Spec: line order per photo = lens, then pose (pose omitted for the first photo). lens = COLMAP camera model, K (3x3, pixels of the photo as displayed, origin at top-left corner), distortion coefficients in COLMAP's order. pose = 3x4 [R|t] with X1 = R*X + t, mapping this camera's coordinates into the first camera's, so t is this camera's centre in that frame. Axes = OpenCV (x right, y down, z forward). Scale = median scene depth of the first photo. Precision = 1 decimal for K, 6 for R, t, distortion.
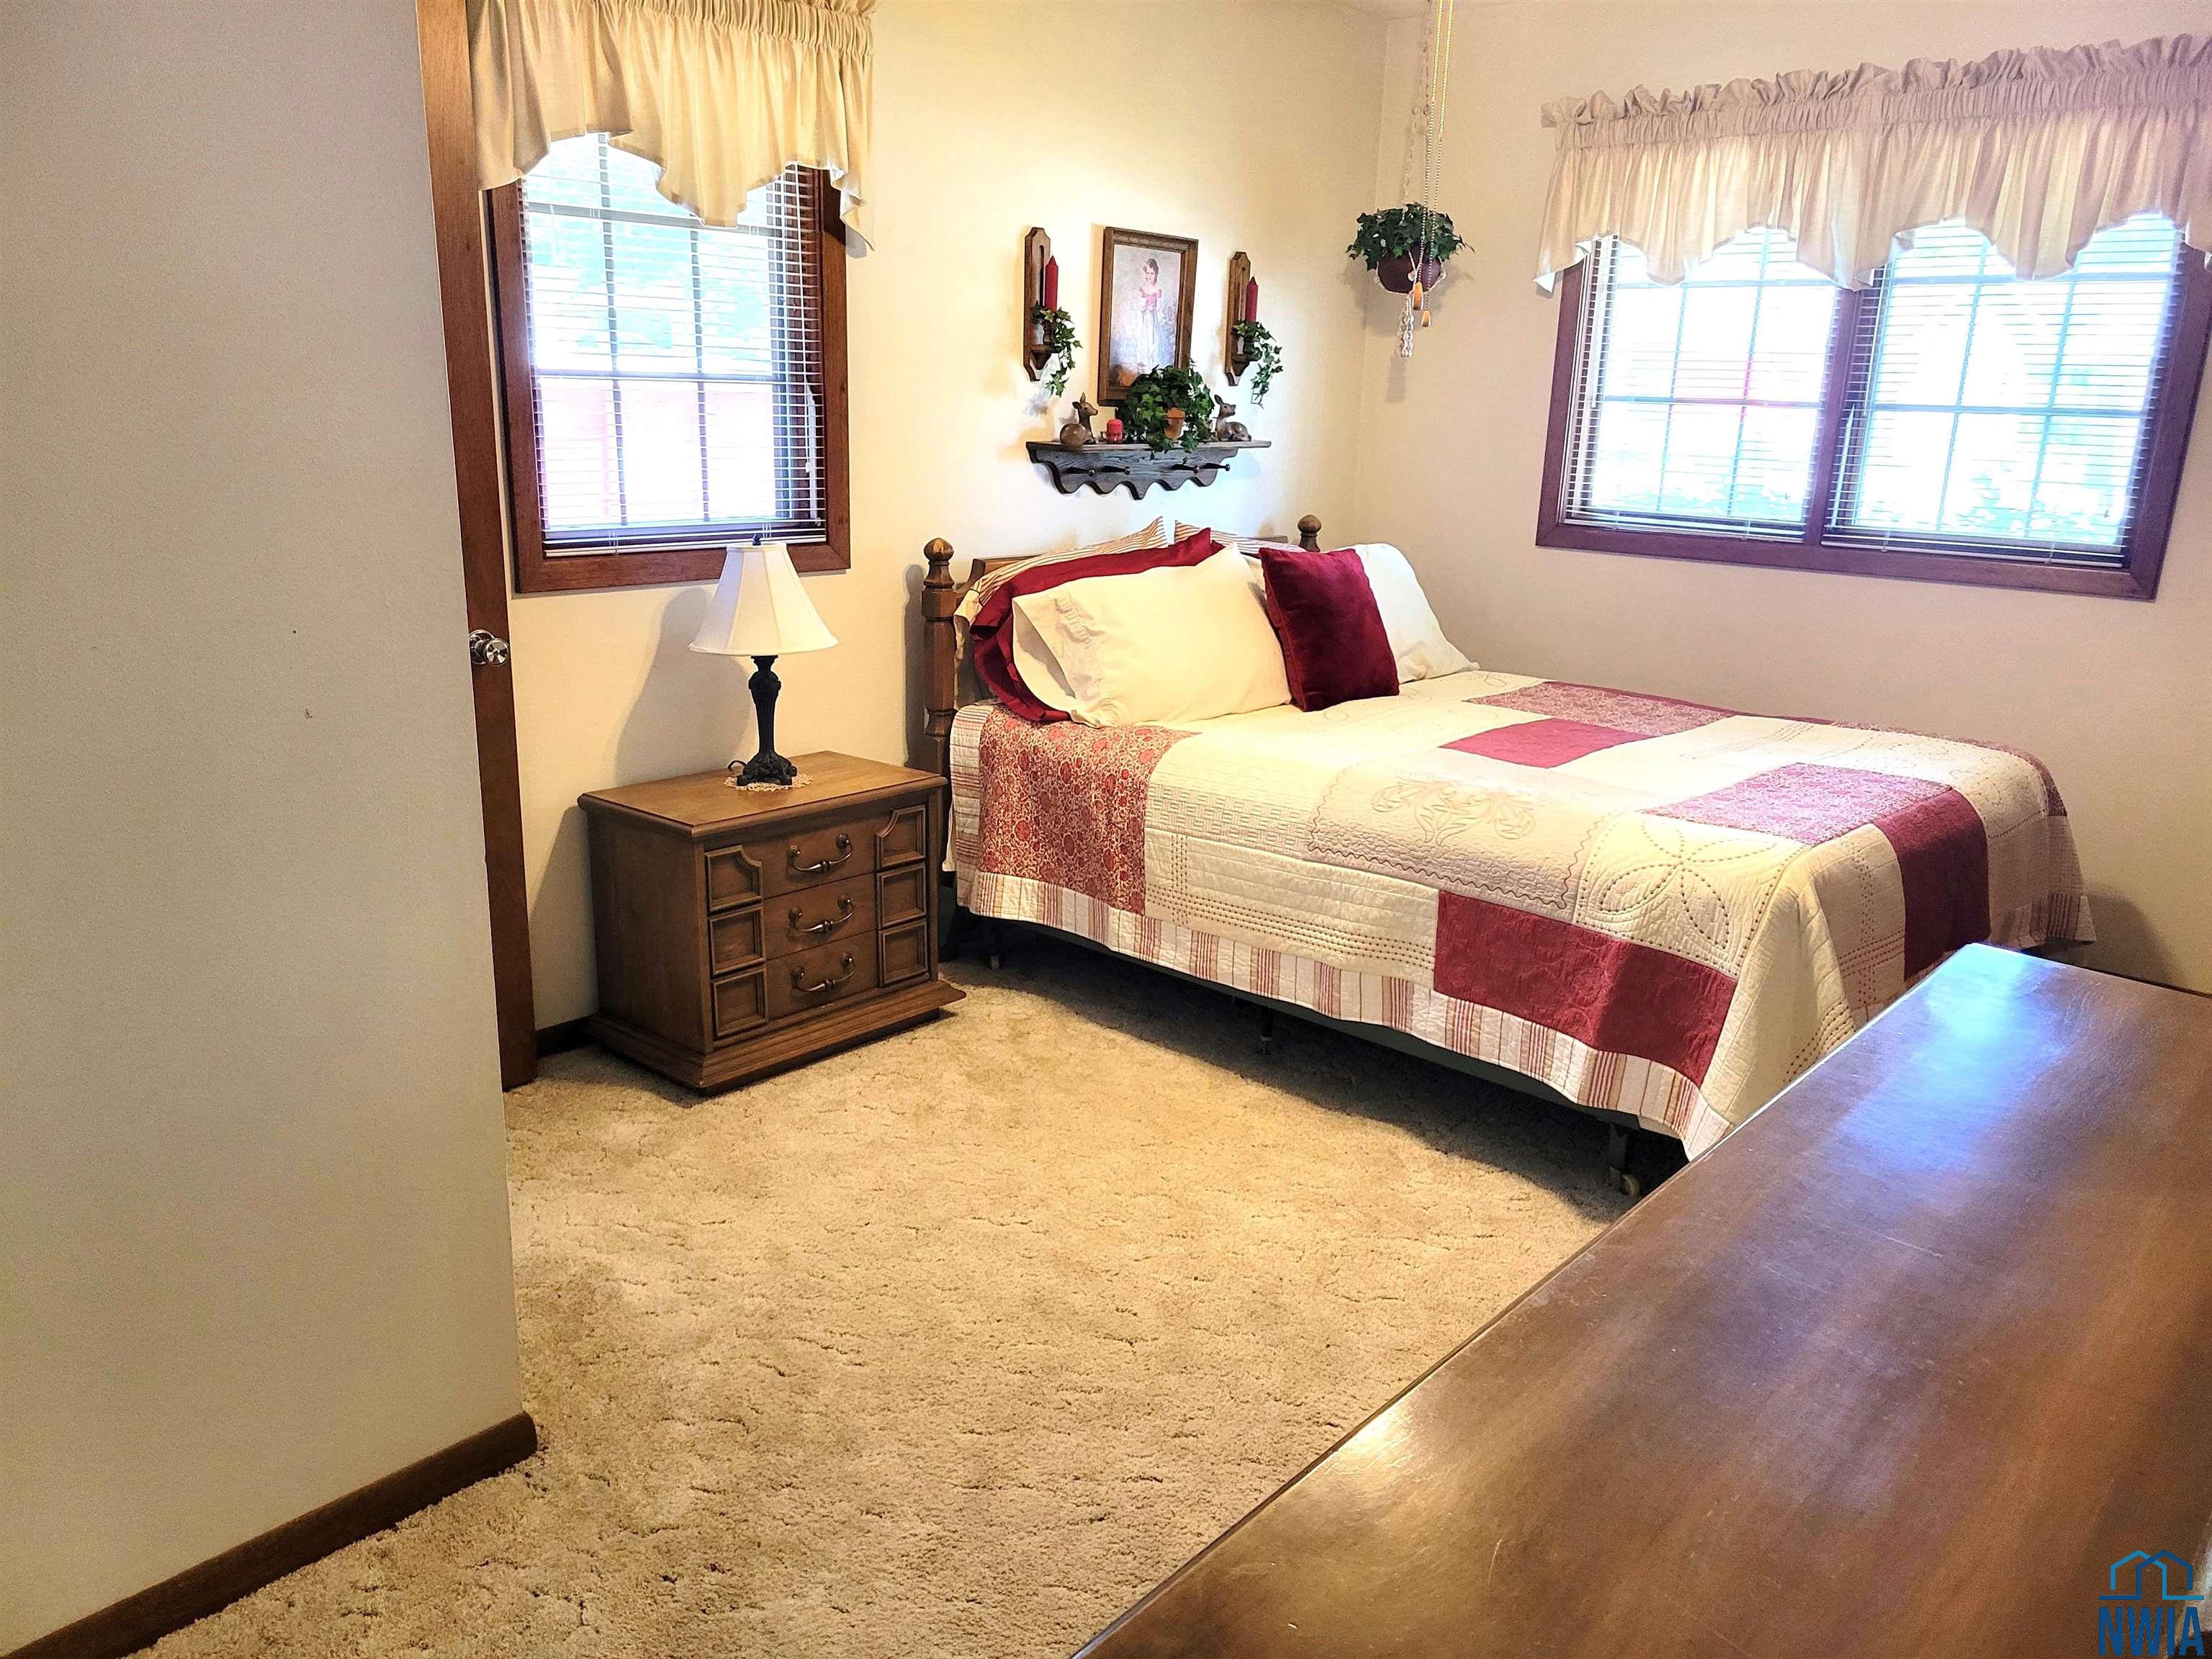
lens RADIAL K [[1645.7, 0, 1104.1], [0, 1645.7, 832.2], [0, 0, 1]] dist [0.045626, -0.033410]
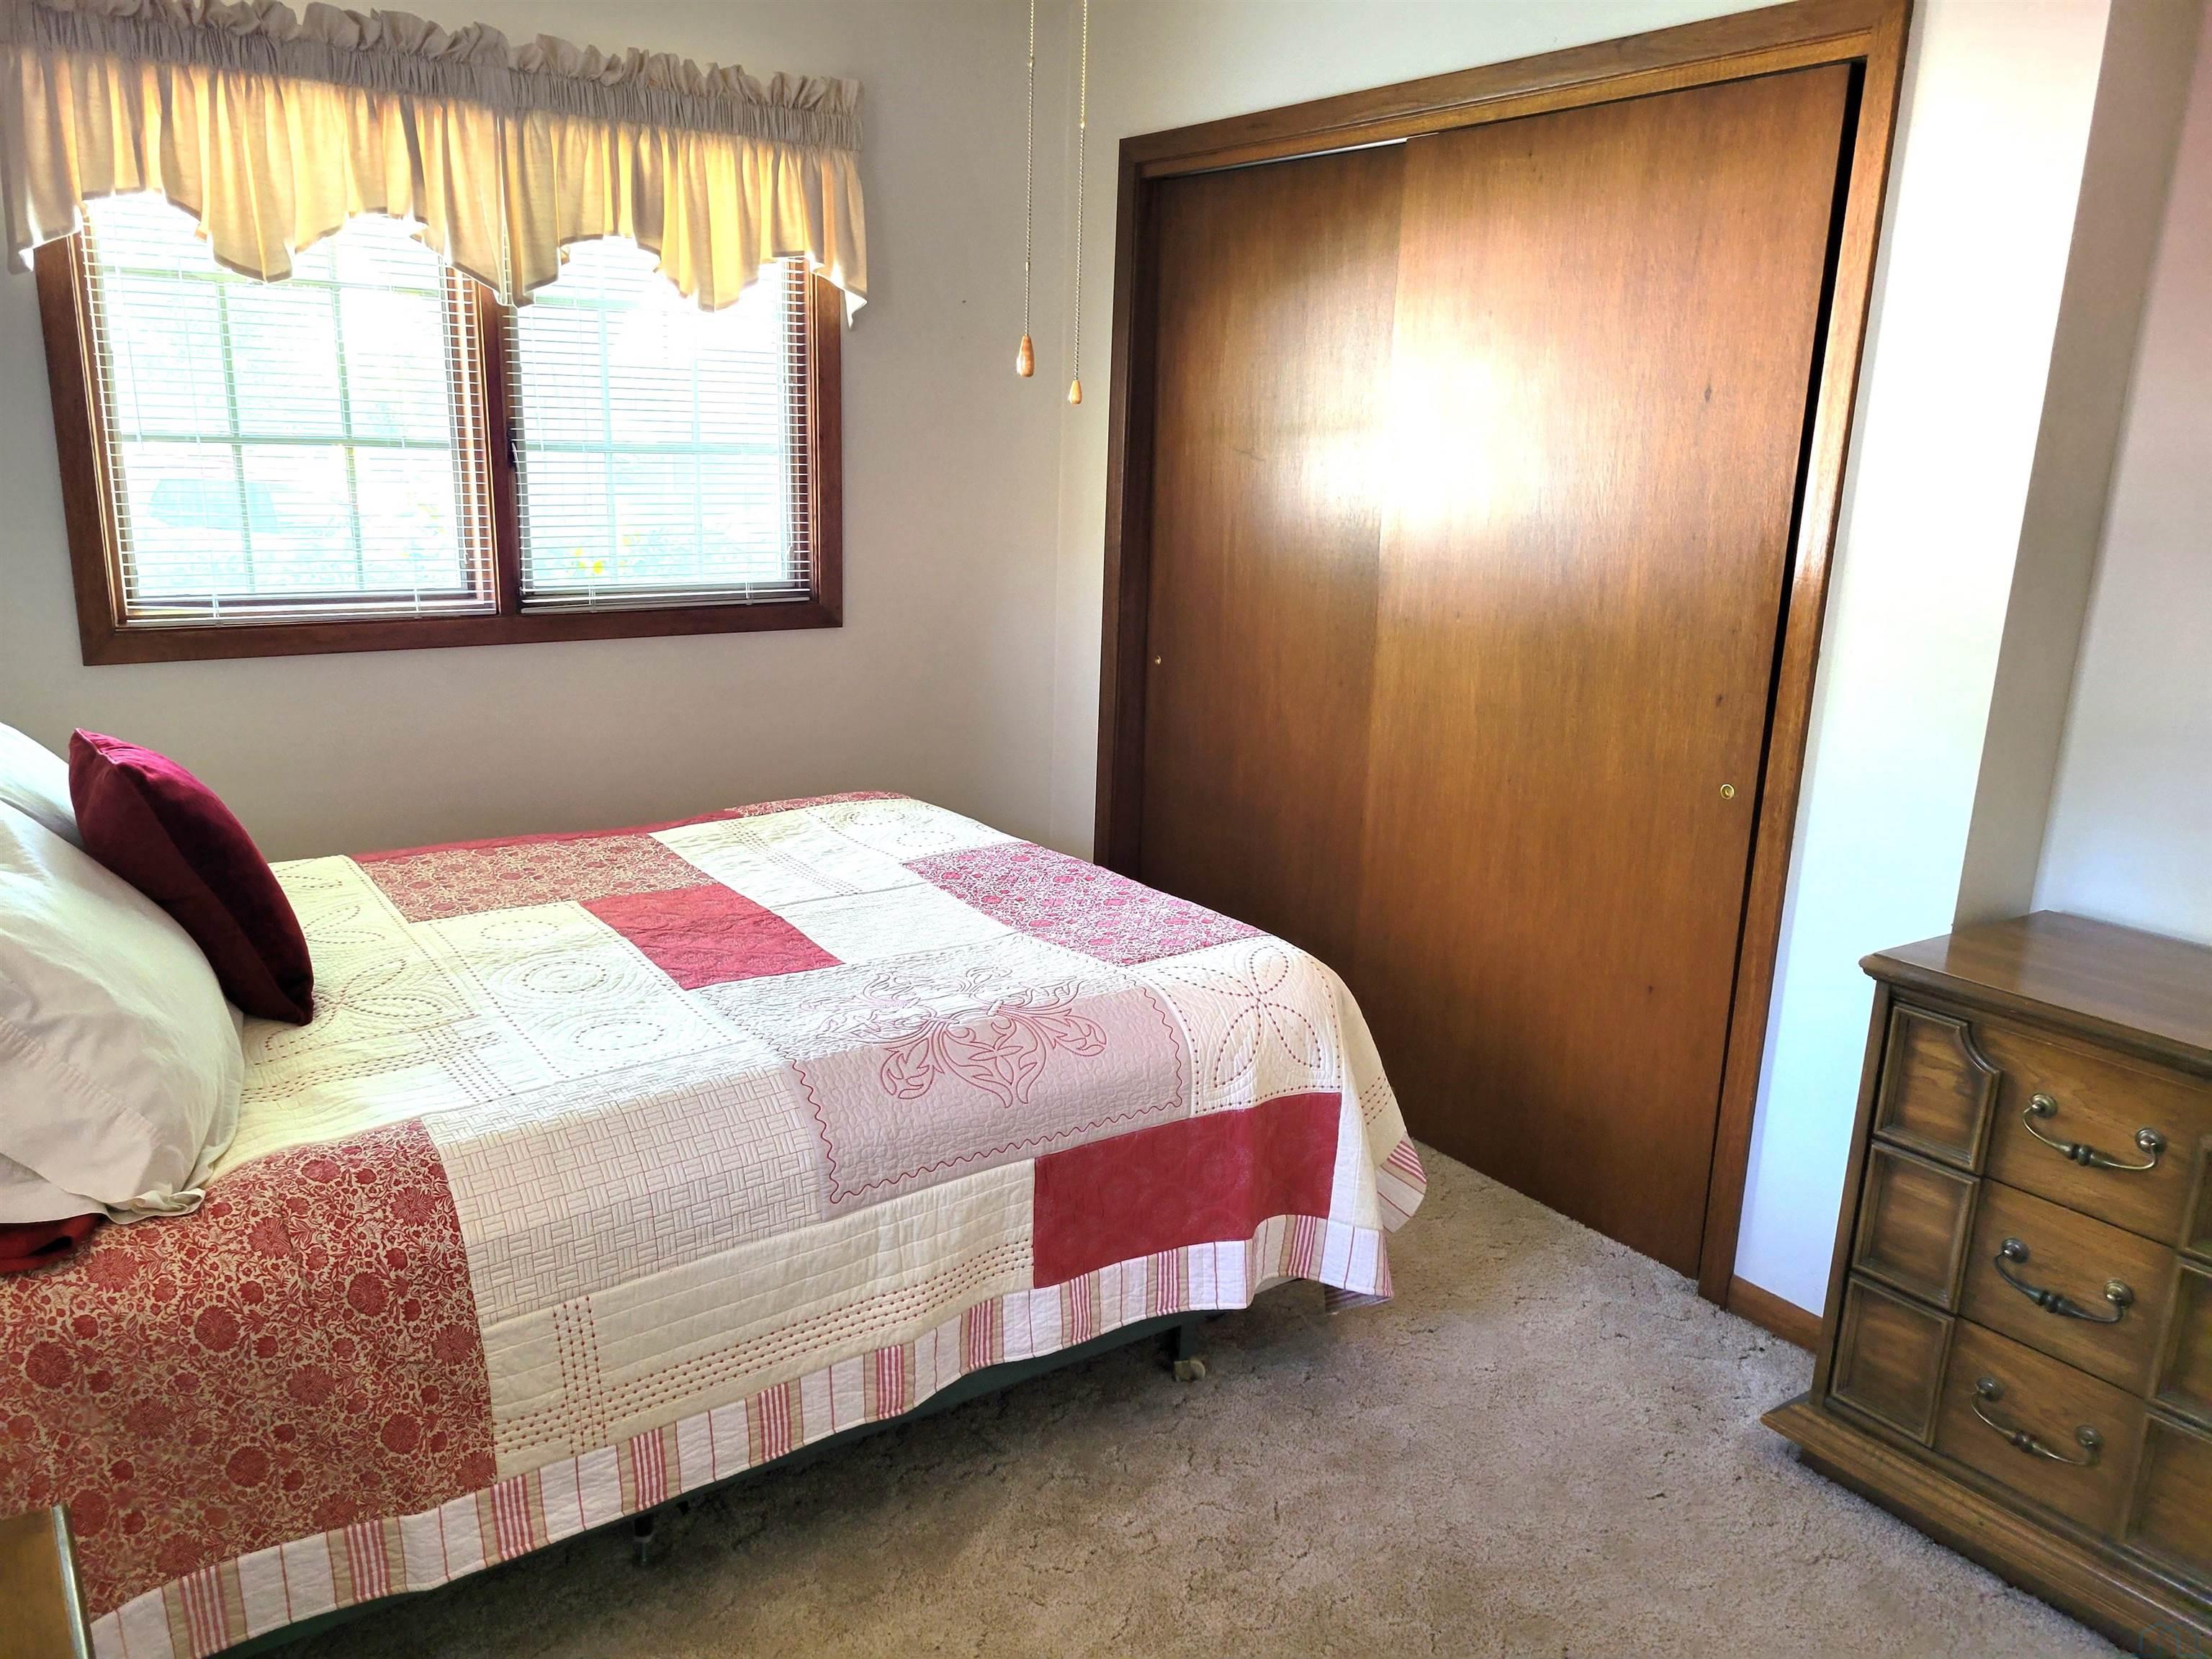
lens RADIAL K [[1645.7, 0, 1103.9], [0, 1645.7, 840.5], [0, 0, 1]] dist [0.045626, -0.033410]
pose [[0.230311, -0.262989, 0.936906, -0.385101], [0.236037, 0.949135, 0.208399, -0.214643], [-0.944057, 0.173148, 0.280671, 0.651088]]
